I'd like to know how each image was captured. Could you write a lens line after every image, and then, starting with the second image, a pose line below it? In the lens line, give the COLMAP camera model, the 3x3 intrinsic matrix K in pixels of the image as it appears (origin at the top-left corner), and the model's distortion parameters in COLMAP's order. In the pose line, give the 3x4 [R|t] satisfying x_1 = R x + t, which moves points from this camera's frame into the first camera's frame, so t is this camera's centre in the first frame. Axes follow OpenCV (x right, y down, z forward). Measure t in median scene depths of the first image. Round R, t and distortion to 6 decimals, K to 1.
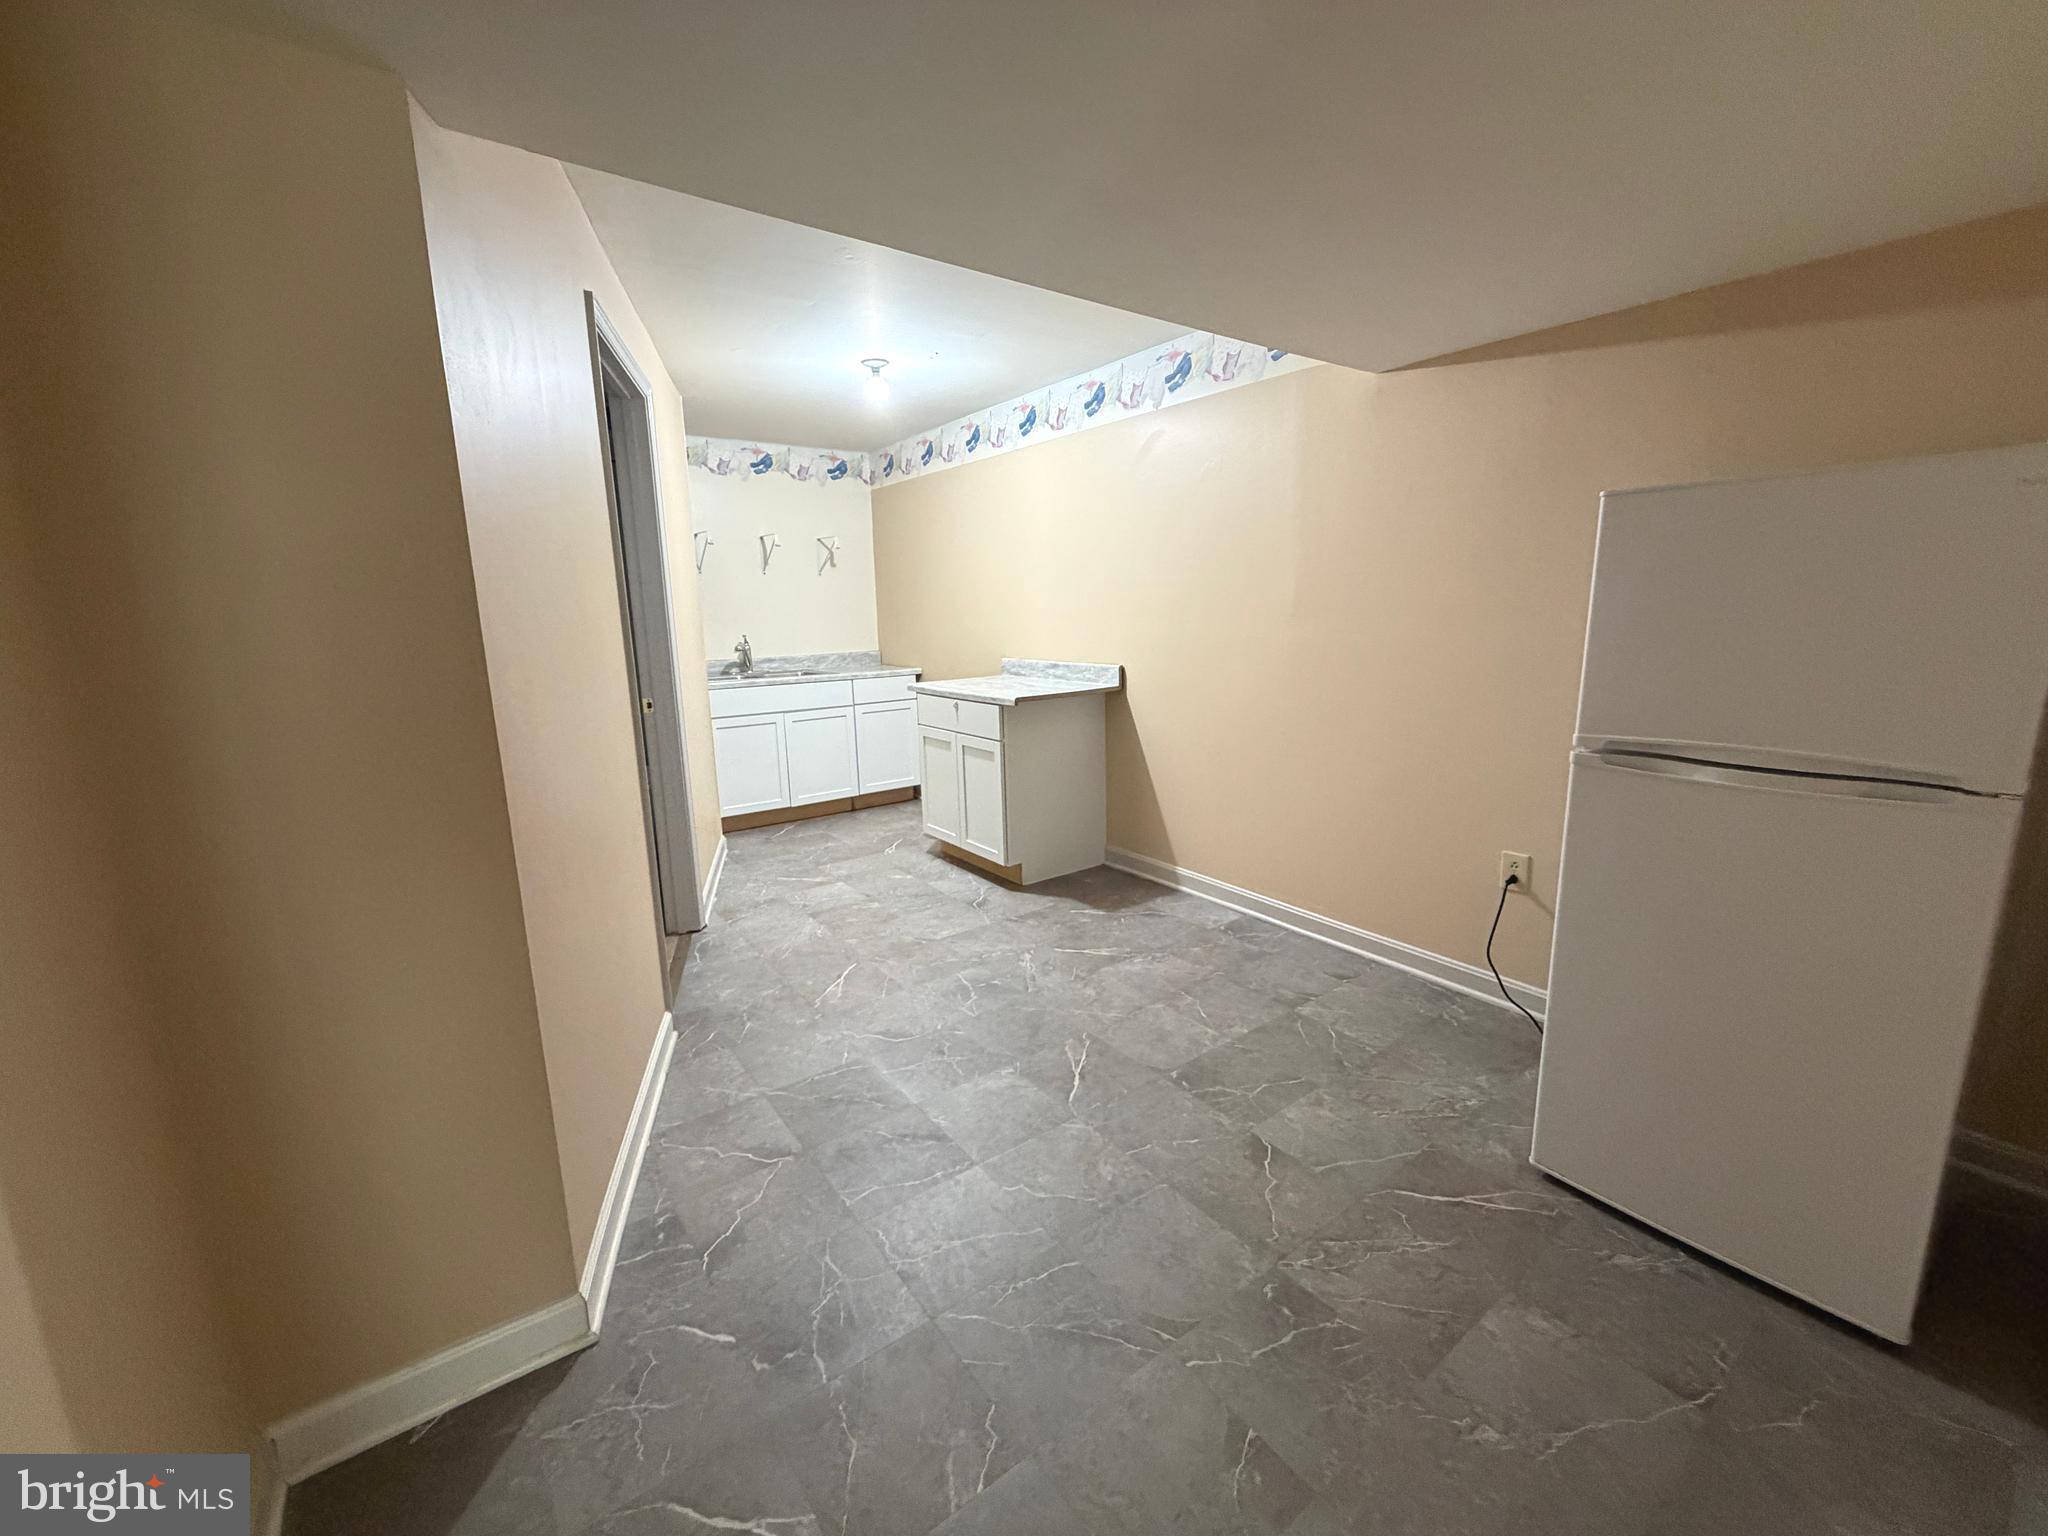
lens RADIAL K [[815.6, 0, 1024.9], [0, 815.6, 763.3], [0, 0, 1]] dist [-0.001489, 0.000162]
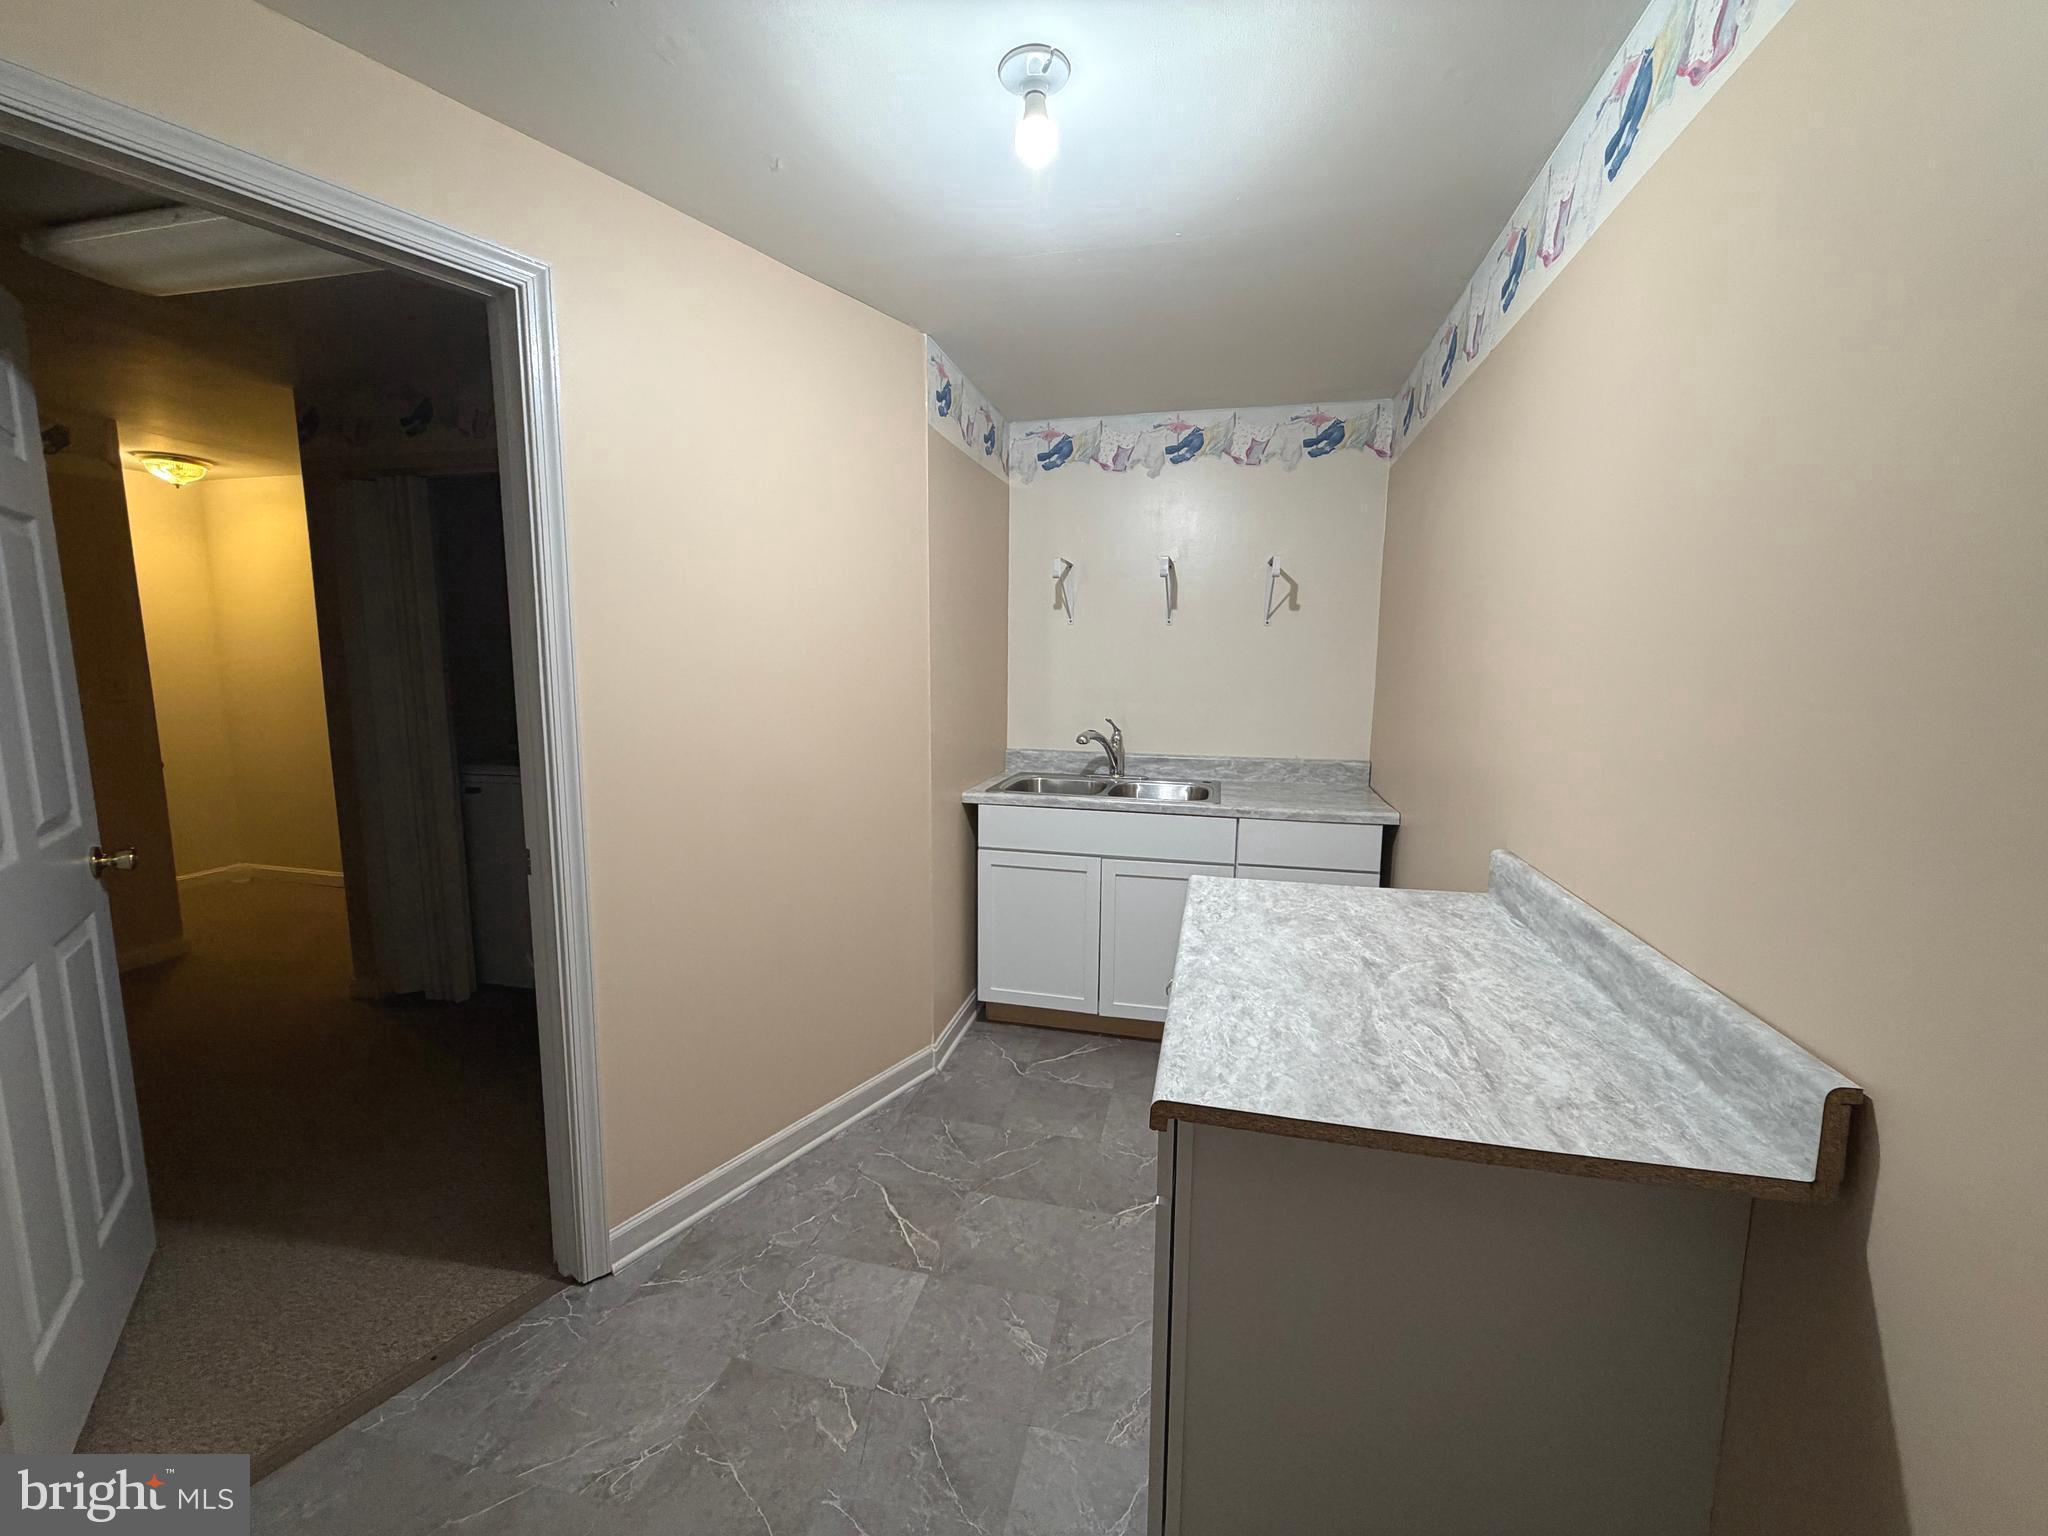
lens RADIAL K [[815.6, 0, 1024.1], [0, 815.6, 768.2], [0, 0, 1]] dist [-0.001489, 0.000162]
pose [[0.645909, 0.128111, -0.752588, 0.094000], [-0.167229, 0.985620, 0.024255, -0.121988], [0.744873, 0.110188, 0.658045, 0.530851]]
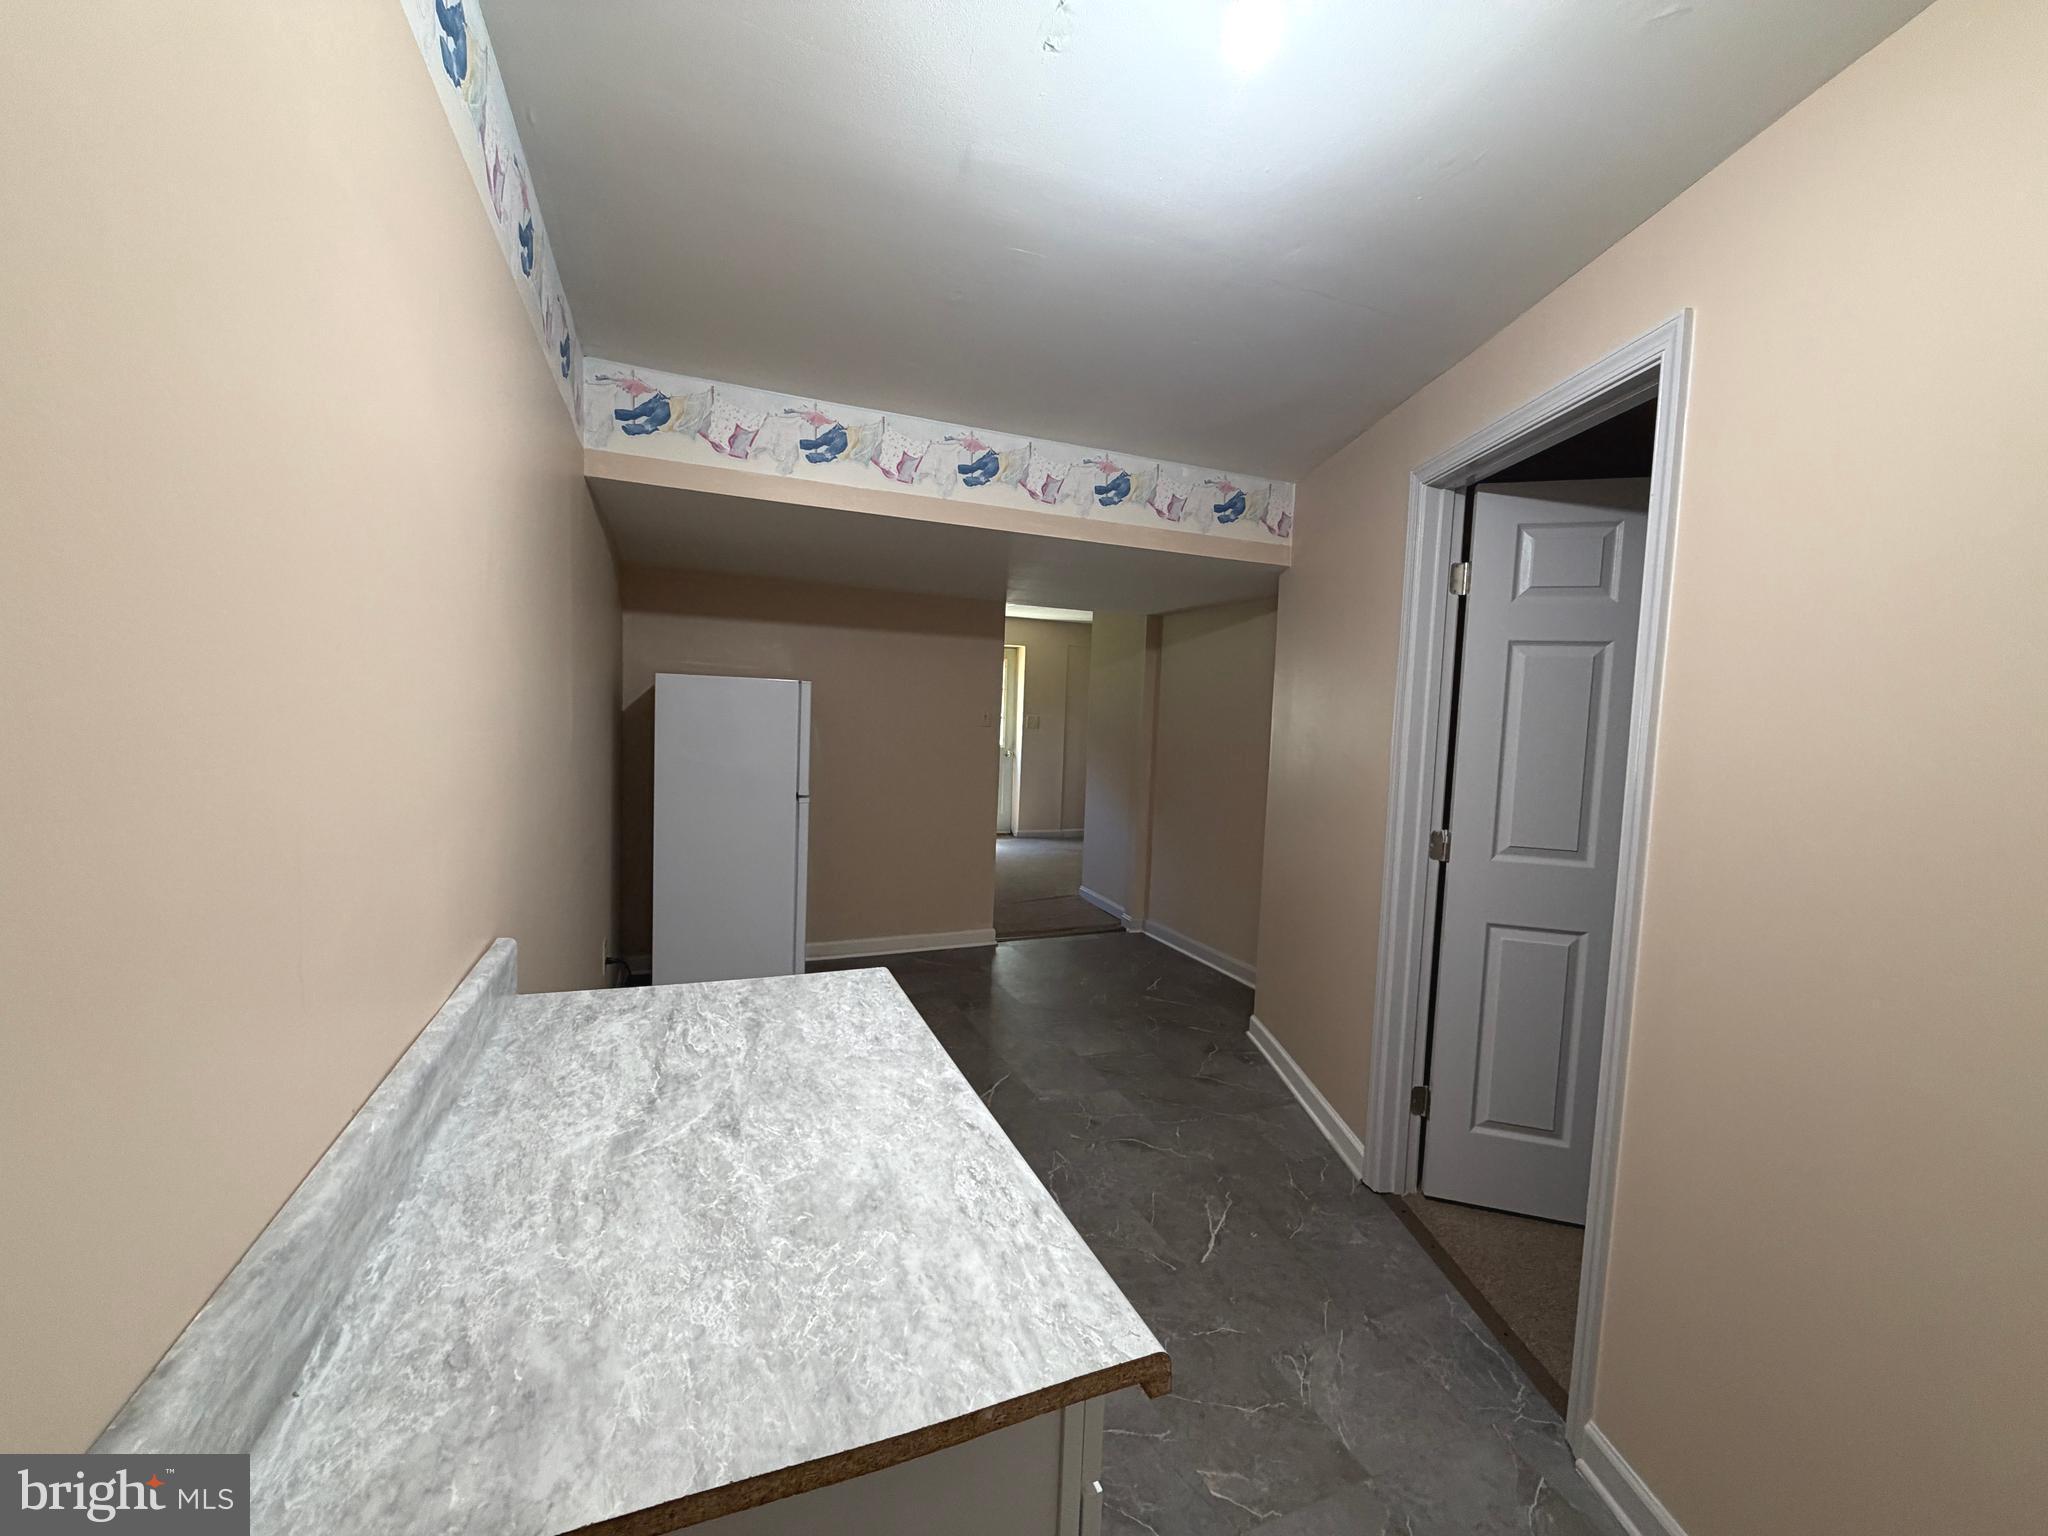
lens RADIAL K [[815.6, 0, 1023.0], [0, 815.6, 765.4], [0, 0, 1]] dist [-0.001489, 0.000162]
pose [[-0.971059, -0.032032, 0.236680, -0.179691], [0.028335, 0.968517, 0.247330, -0.215278], [-0.237151, 0.246879, -0.939580, 1.019897]]
